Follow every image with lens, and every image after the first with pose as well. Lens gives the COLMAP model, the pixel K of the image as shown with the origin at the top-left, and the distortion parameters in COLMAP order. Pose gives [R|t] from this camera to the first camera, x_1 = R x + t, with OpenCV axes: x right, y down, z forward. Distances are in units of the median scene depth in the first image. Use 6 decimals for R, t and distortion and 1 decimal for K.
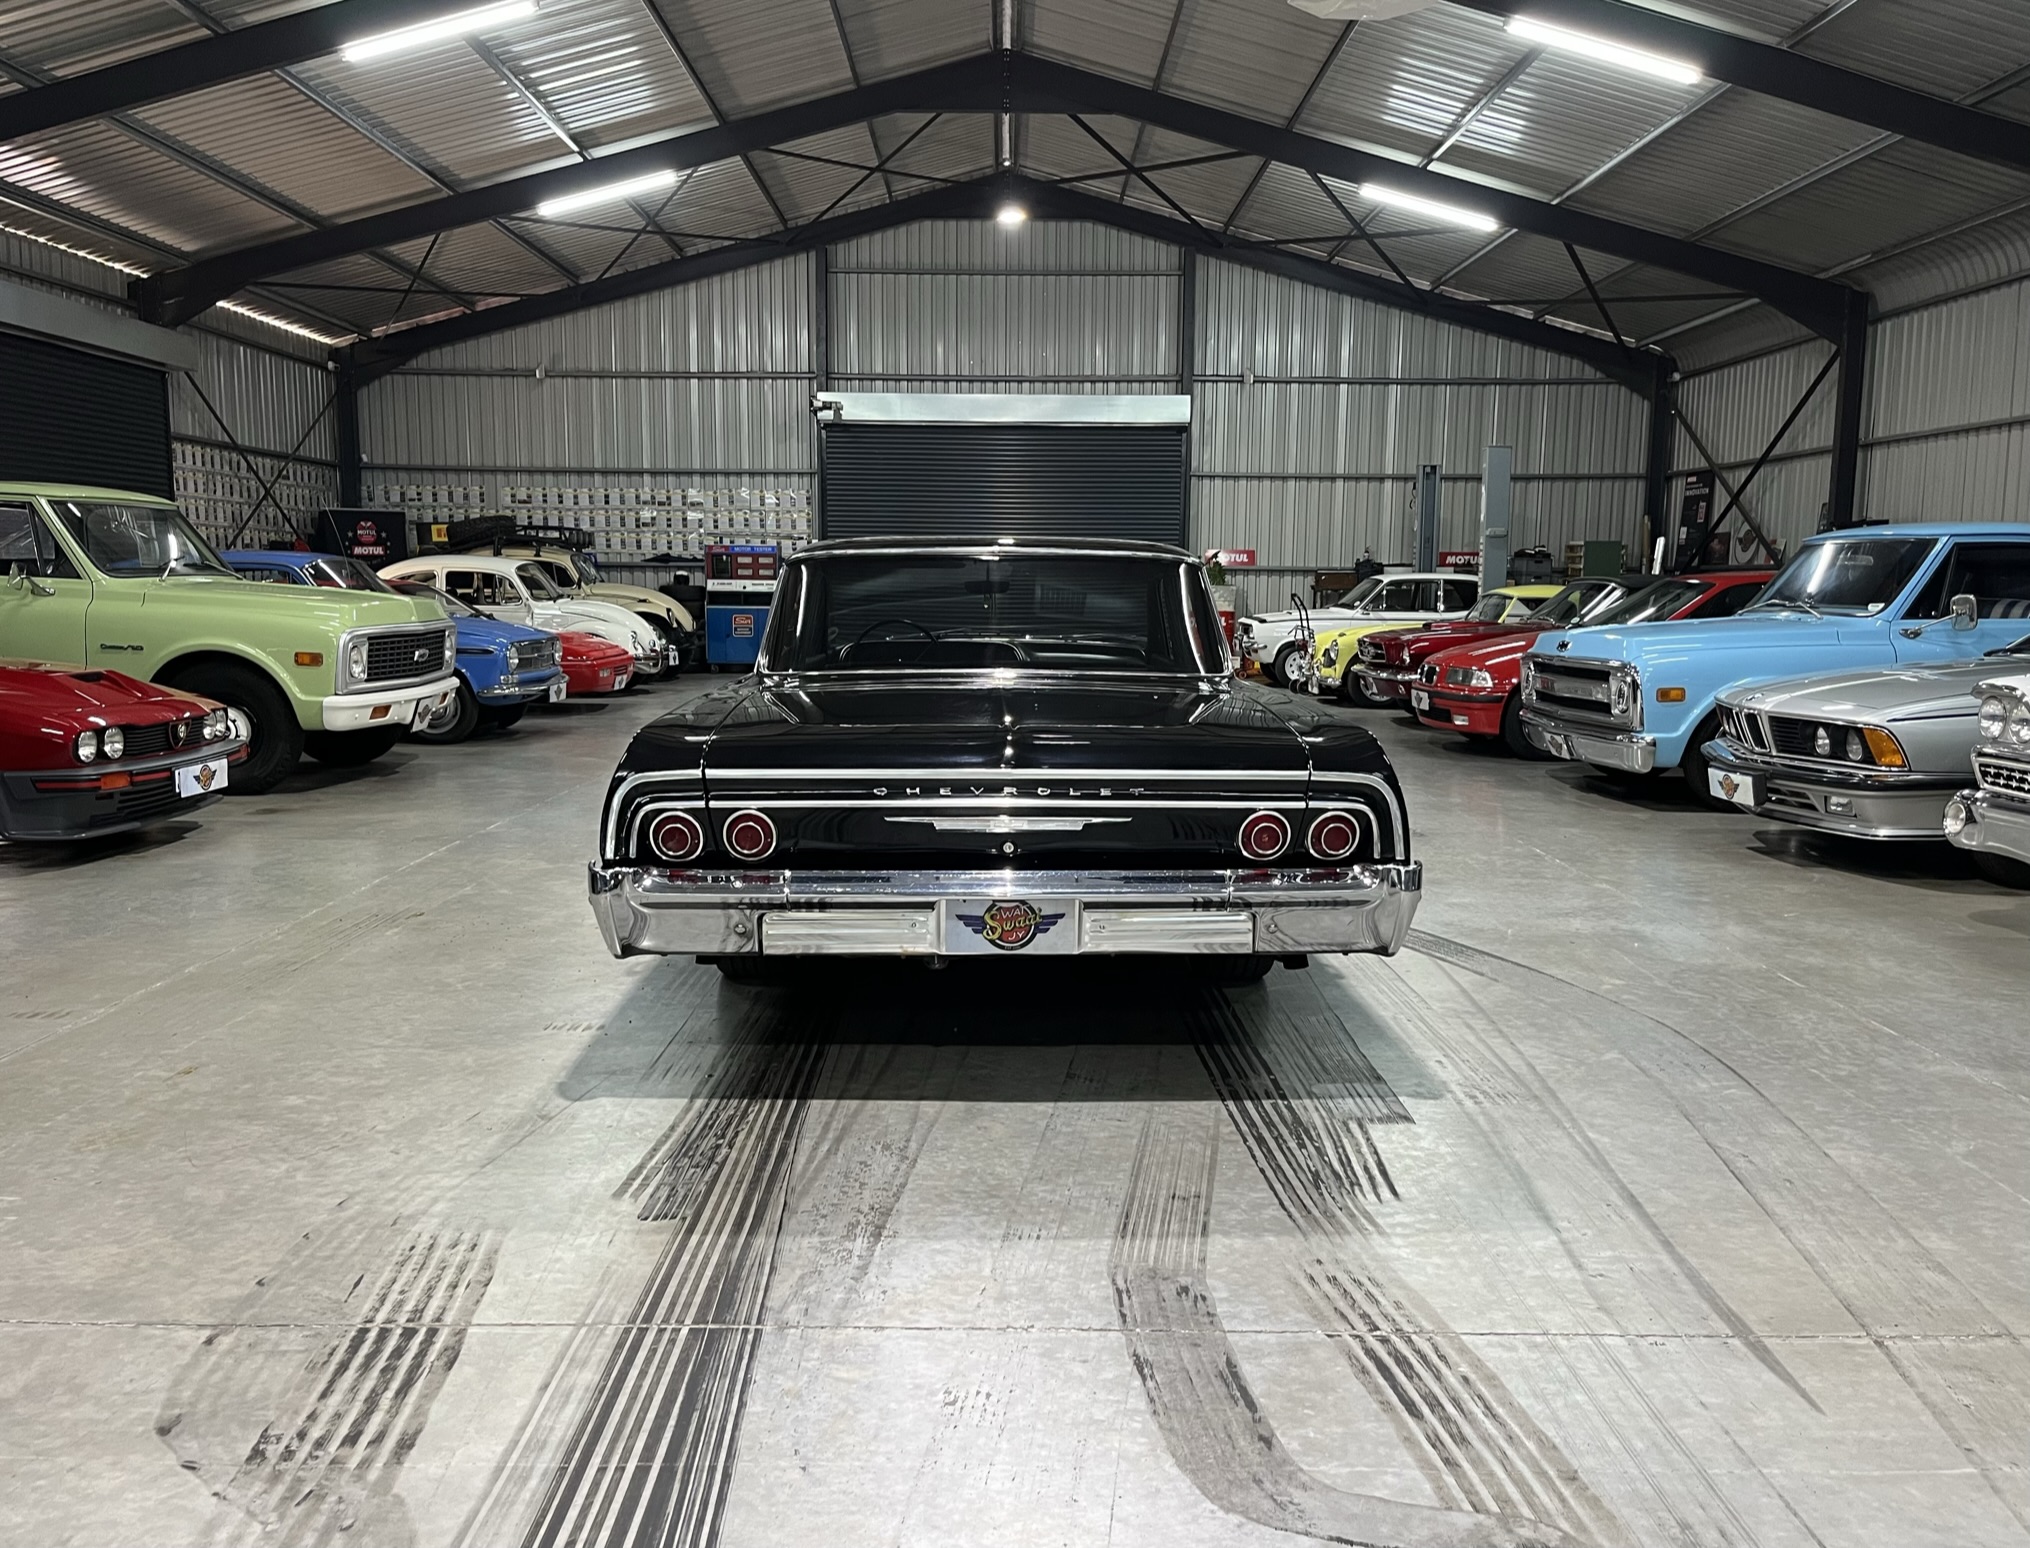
lens RADIAL K [[1592.0, 0, 999.5], [0, 1592.0, 807.5], [0, 0, 1]] dist [0.087130, -0.104410]
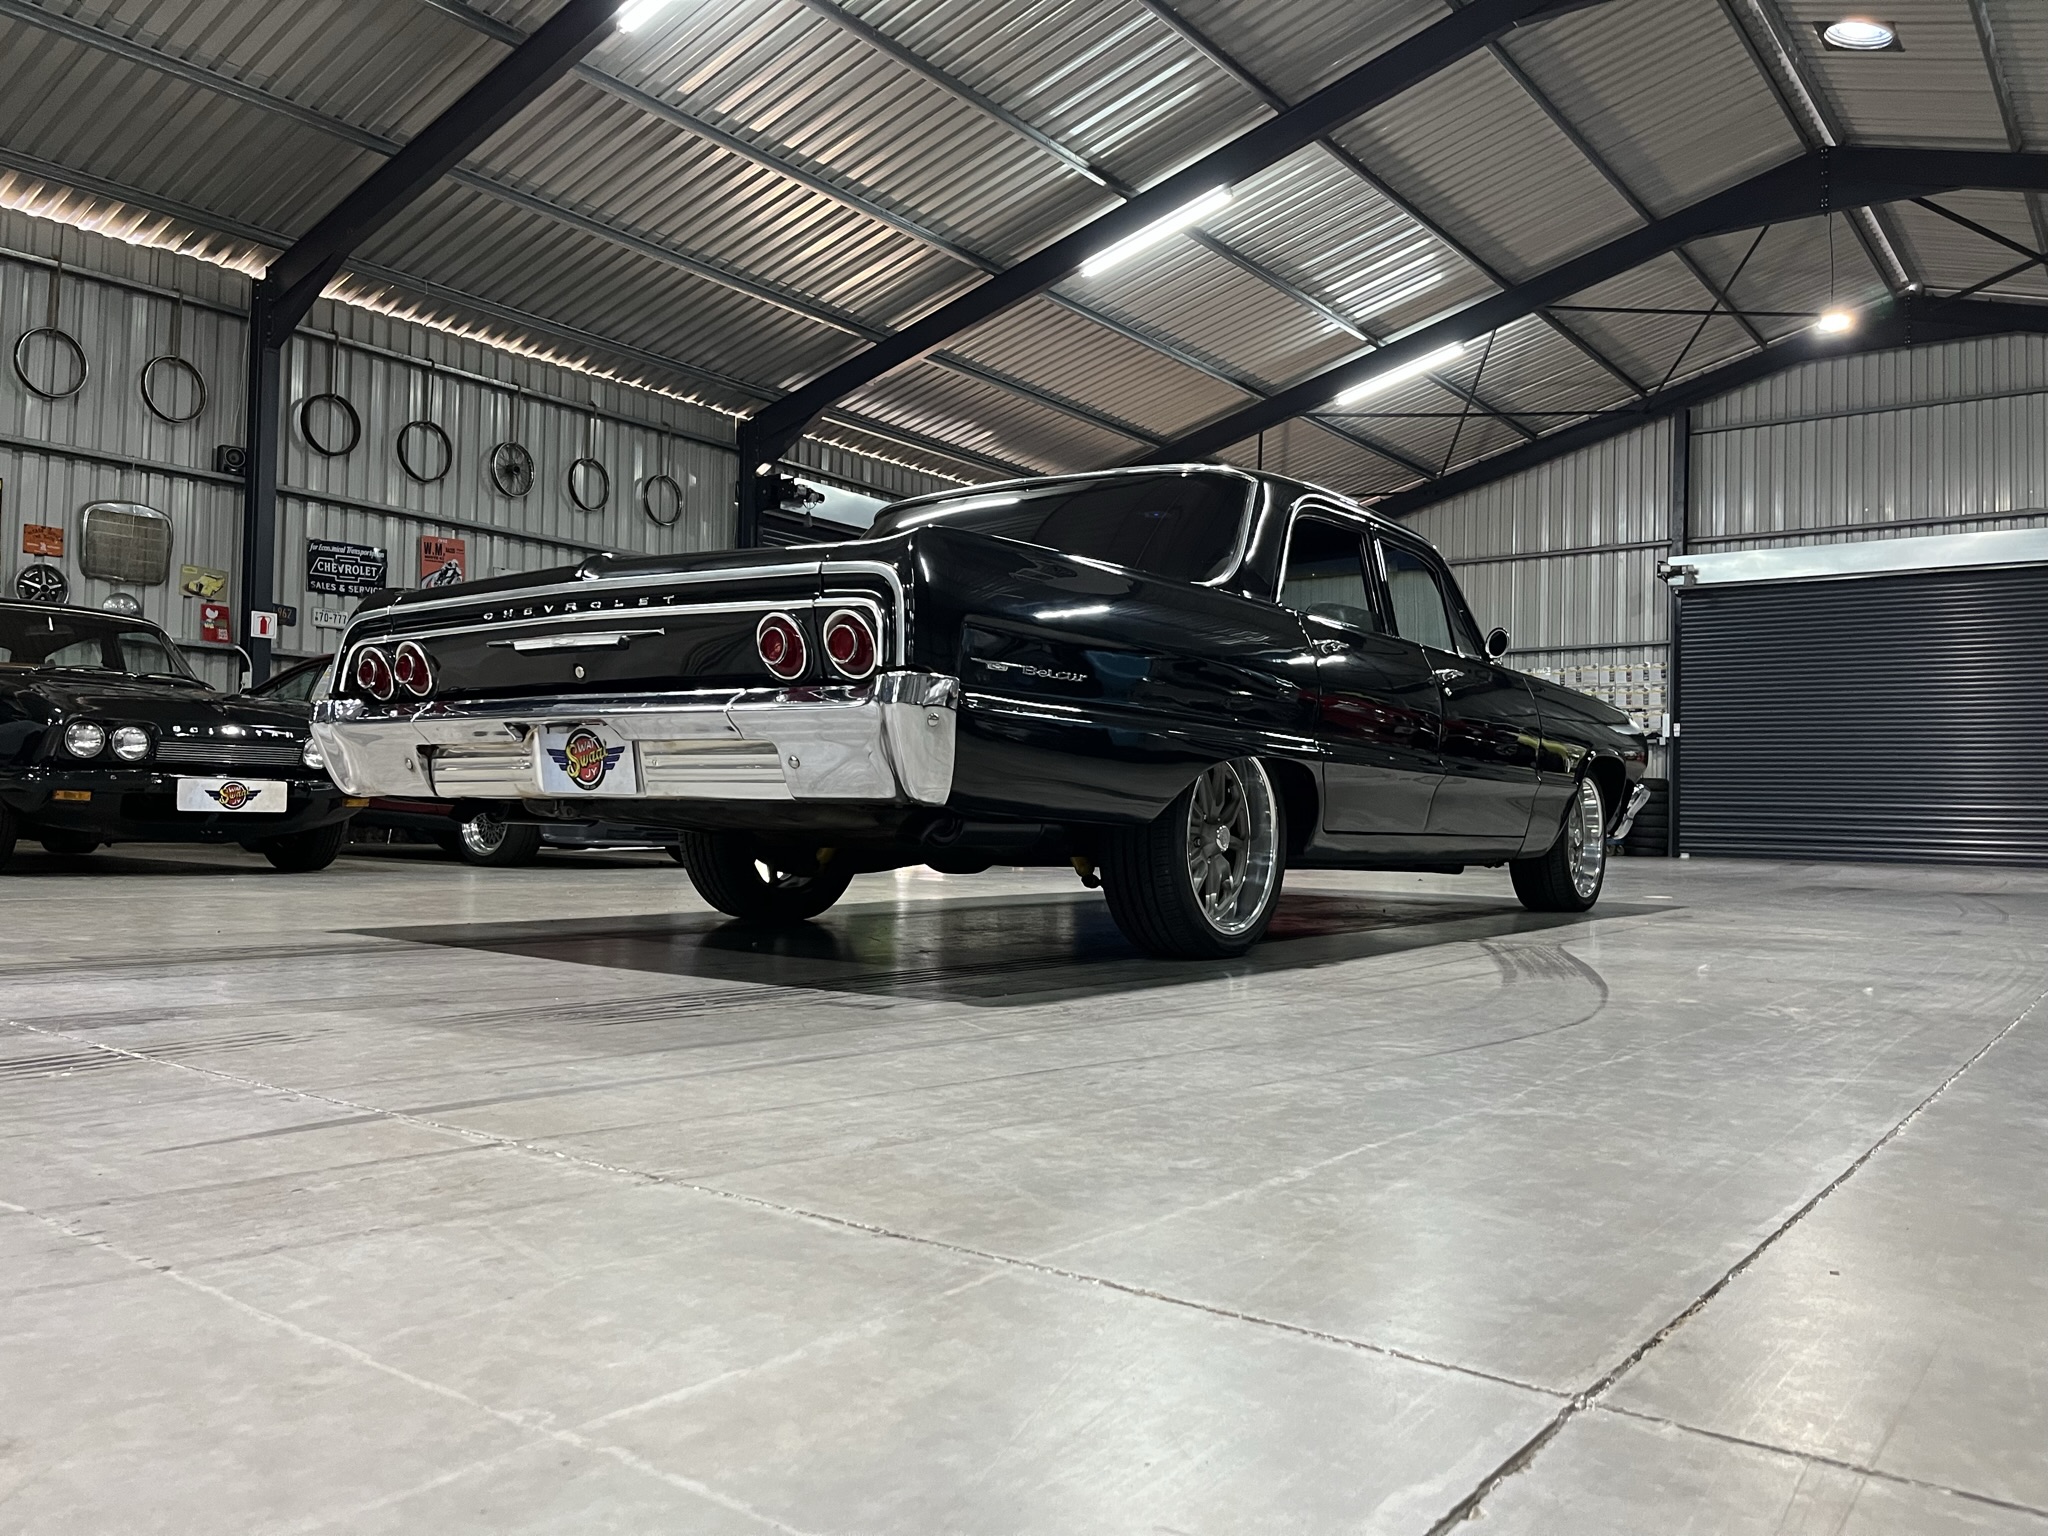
lens RADIAL K [[1559.2, 0, 1036.4], [0, 1559.2, 792.2], [0, 0, 1]] dist [0.067428, -0.102518]
pose [[0.798494, -0.000513, -0.602003, 0.248347], [-0.100980, 0.985717, -0.134780, 0.061674], [0.593474, 0.168411, 0.787037, 0.150283]]
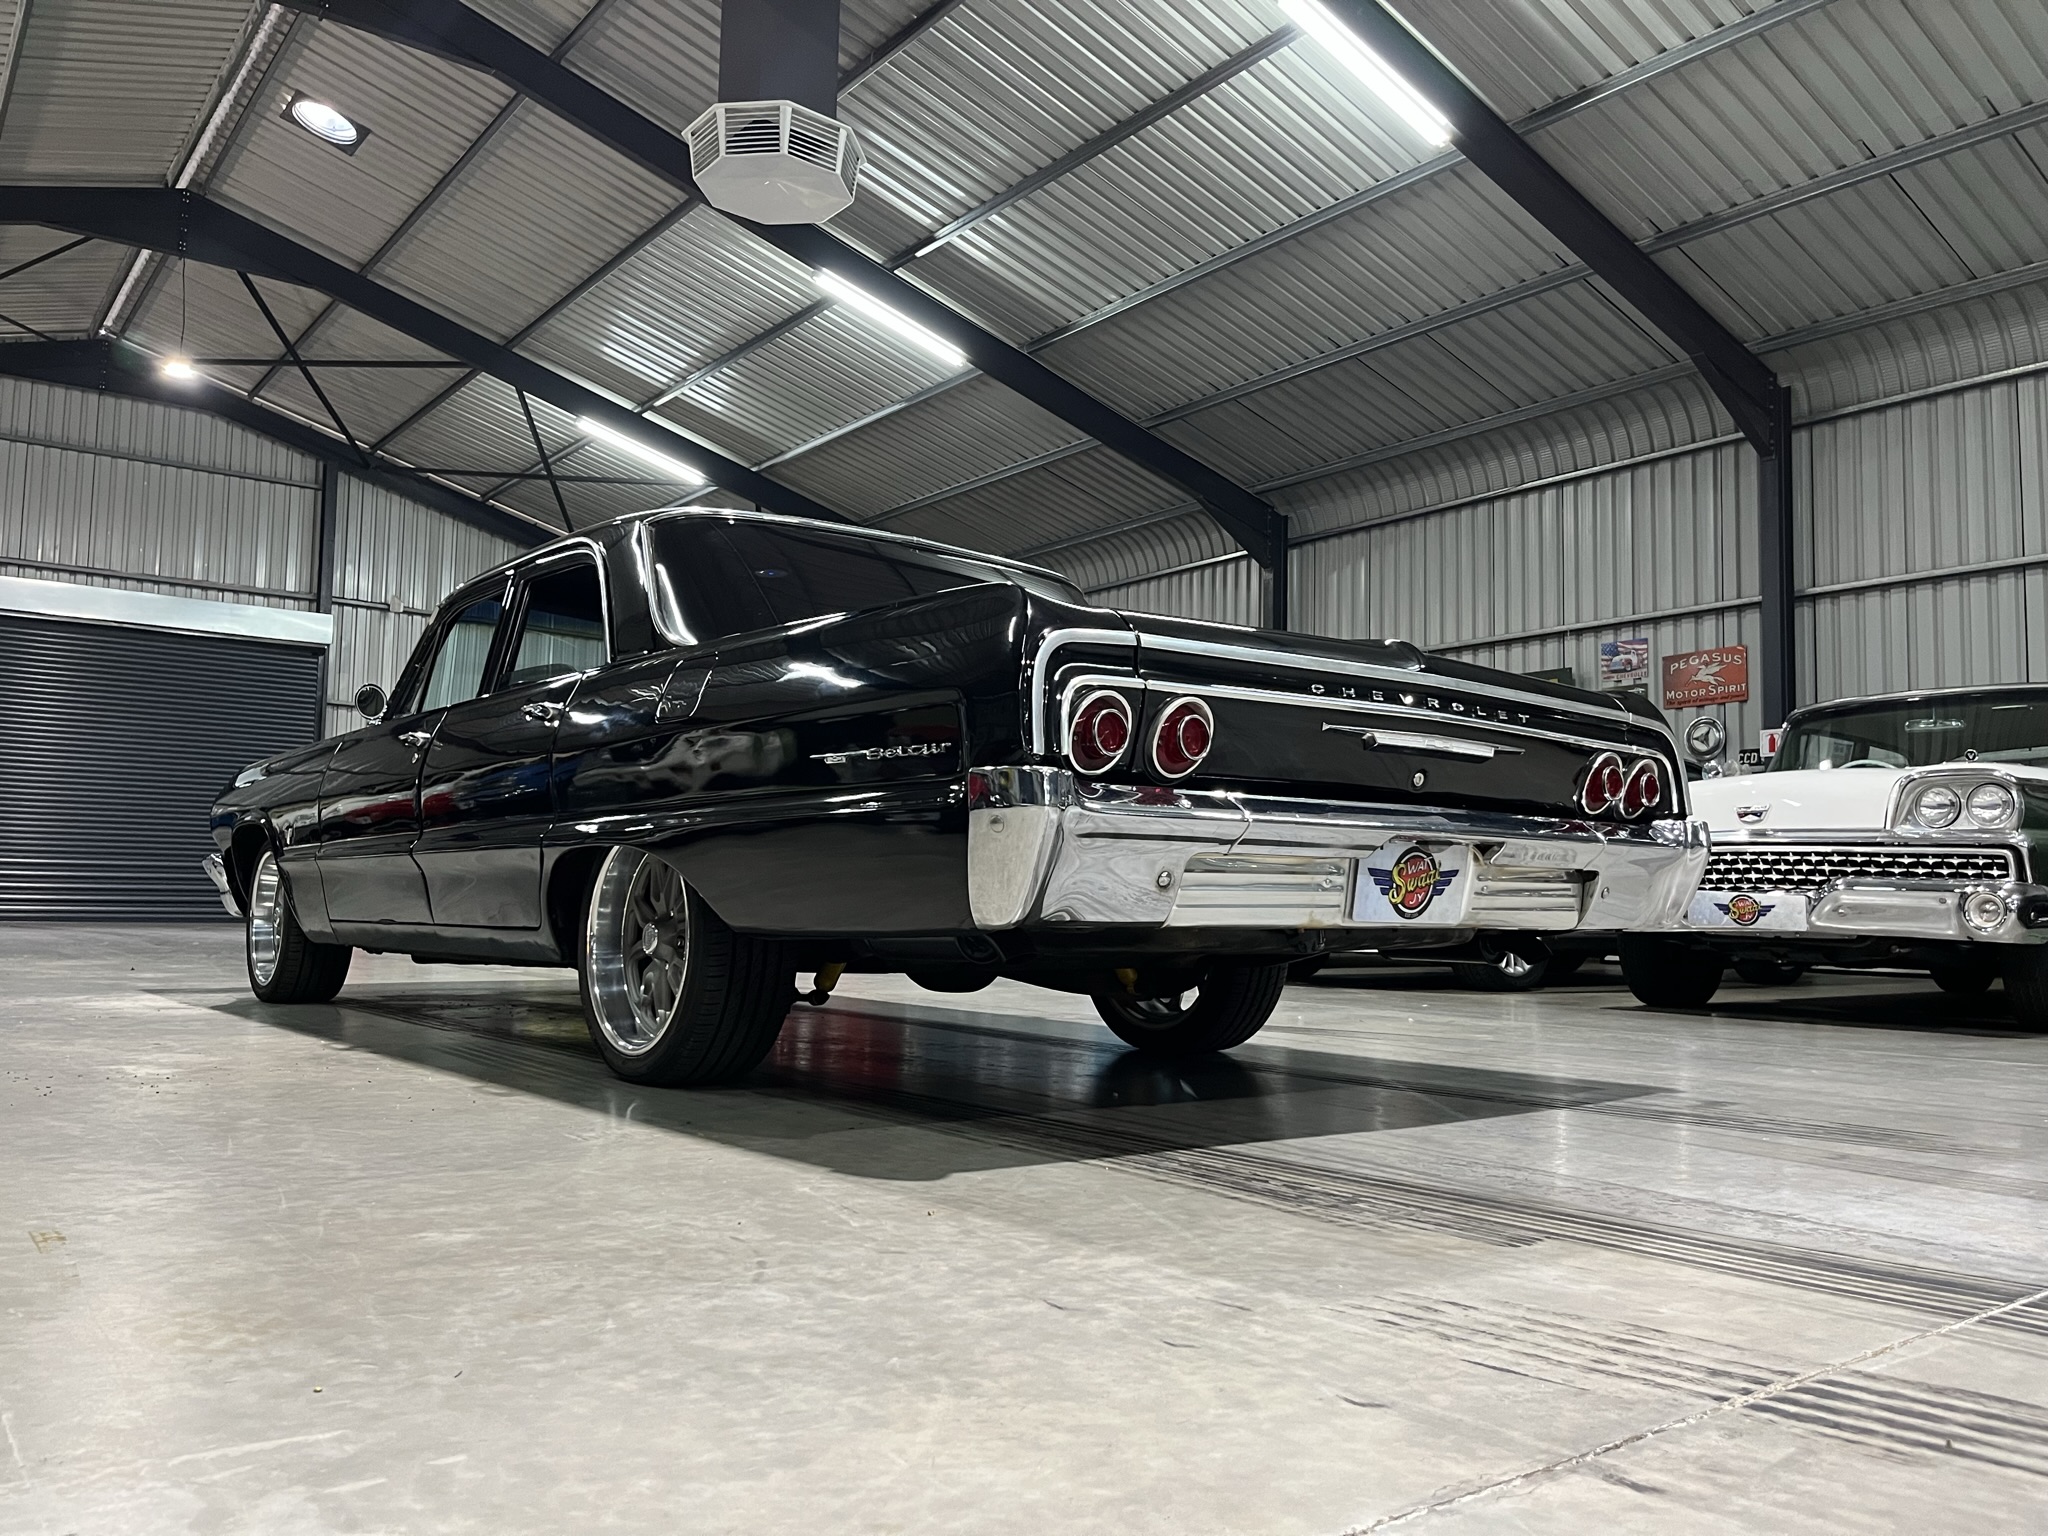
lens RADIAL K [[1563.8, 0, 1014.4], [0, 1563.8, 790.9], [0, 0, 1]] dist [0.071211, -0.095276]
pose [[0.790647, 0.049602, 0.610260, -0.201708], [0.076973, 0.980753, -0.179441, 0.050014], [-0.607415, 0.188848, 0.771611, 0.174057]]
